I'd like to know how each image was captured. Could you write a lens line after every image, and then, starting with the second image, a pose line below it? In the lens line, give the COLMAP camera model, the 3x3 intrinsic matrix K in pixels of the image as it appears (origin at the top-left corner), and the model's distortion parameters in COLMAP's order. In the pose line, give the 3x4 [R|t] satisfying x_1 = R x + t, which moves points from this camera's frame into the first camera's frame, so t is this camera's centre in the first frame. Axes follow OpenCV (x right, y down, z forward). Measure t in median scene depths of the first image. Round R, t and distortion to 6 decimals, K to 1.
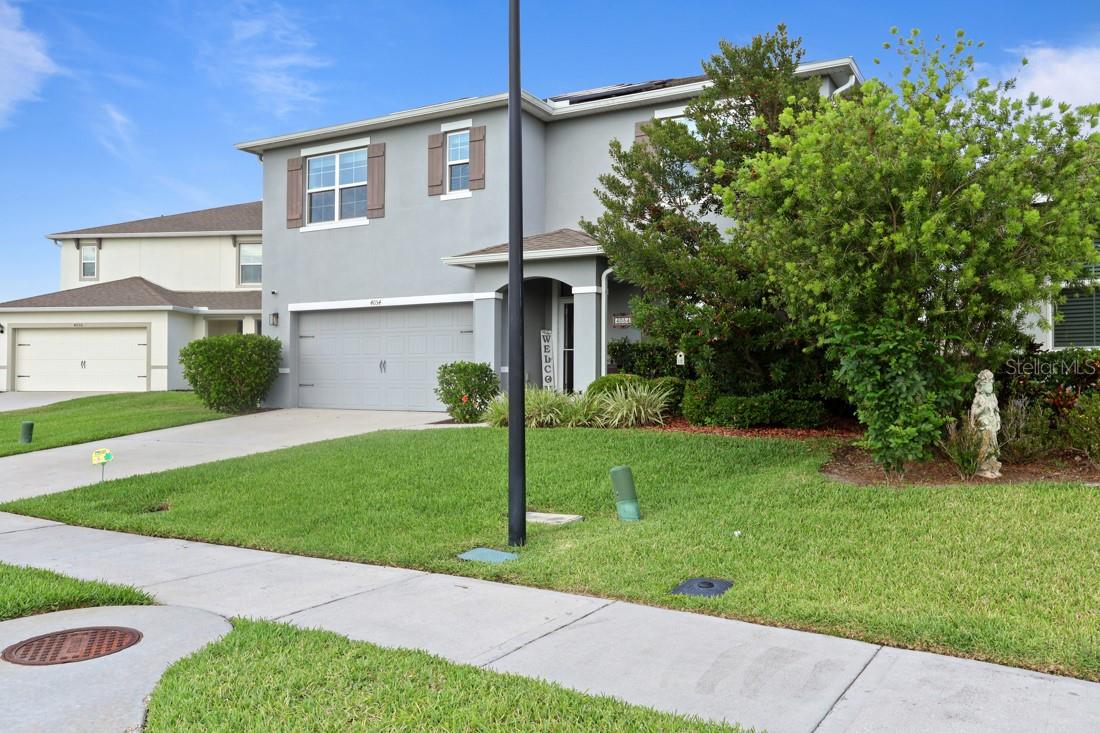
lens RADIAL K [[879.7, 0, 549.4], [0, 879.7, 371.4], [0, 0, 1]] dist [-0.014477, -0.002492]
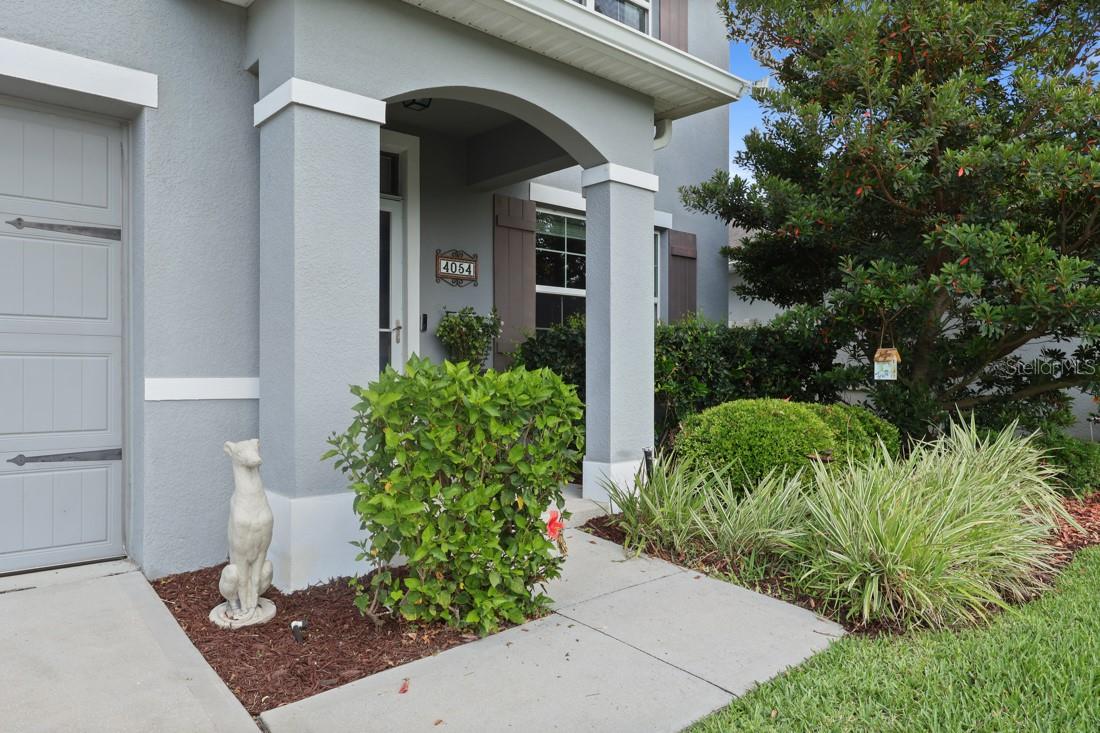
lens RADIAL K [[752.6, 0, 547.1], [0, 752.6, 367.9], [0, 0, 1]] dist [0.003217, -0.000676]
pose [[0.317753, 0.005951, 0.948155, -0.233212], [-0.014366, 0.999896, -0.001462, -0.008265], [-0.948065, -0.013156, 0.317805, 0.772920]]
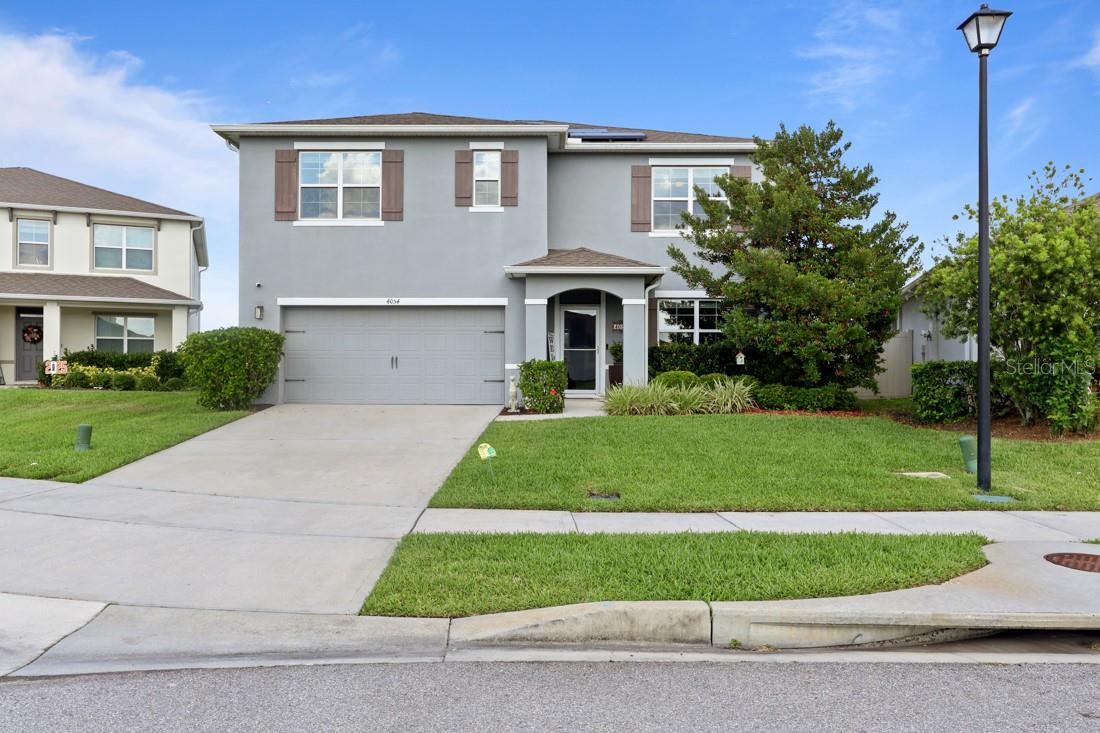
lens RADIAL K [[810.2, 0, 548.0], [0, 810.2, 369.2], [0, 0, 1]] dist [-0.007704, -0.000412]
pose [[0.870428, 0.003287, 0.492284, -0.512386], [-0.005877, 0.999976, 0.003714, -0.002500], [-0.492260, -0.006126, 0.870427, 0.068333]]
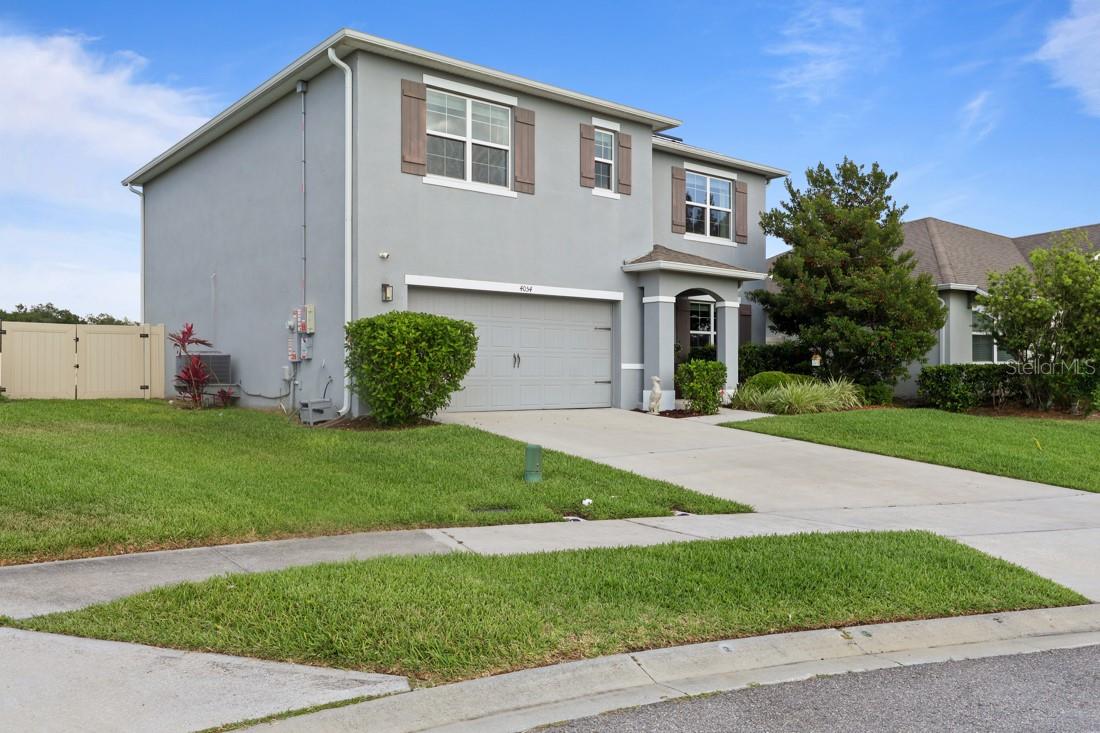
lens RADIAL K [[879.7, 0, 553.4], [0, 879.7, 362.0], [0, 0, 1]] dist [-0.014477, -0.002492]
pose [[0.342598, 0.009378, 0.939435, -1.017441], [-0.011727, 0.999915, -0.005705, -0.000204], [-0.939409, -0.009062, 0.342679, 0.671687]]
